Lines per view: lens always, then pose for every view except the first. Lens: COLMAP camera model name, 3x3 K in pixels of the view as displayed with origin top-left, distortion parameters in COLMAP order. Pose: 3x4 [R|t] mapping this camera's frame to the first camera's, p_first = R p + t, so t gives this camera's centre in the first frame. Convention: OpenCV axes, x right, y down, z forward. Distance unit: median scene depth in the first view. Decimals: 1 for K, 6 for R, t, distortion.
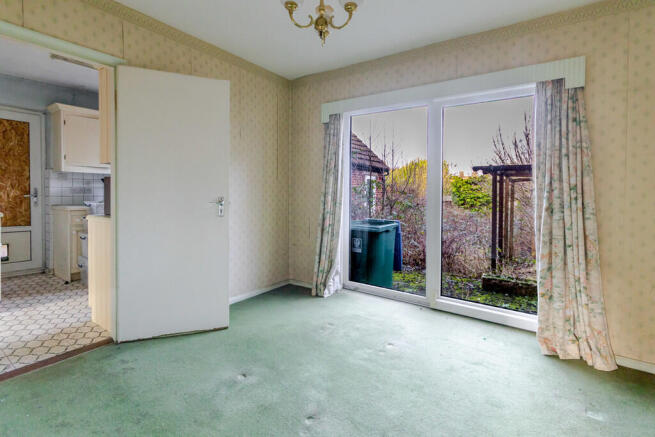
lens RADIAL K [[311.6, 0, 325.6], [0, 311.6, 201.7], [0, 0, 1]] dist [0.001456, 0.000147]
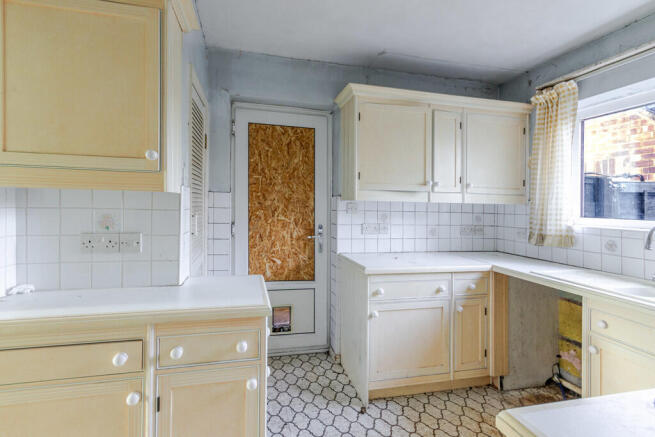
lens RADIAL K [[311.6, 0, 325.6], [0, 311.6, 201.7], [0, 0, 1]] dist [0.001456, 0.000147]
pose [[0.756691, -0.003025, -0.653766, -0.492557], [-0.013248, 0.999713, -0.019960, -0.080725], [0.653639, 0.023764, 0.756433, 0.509051]]
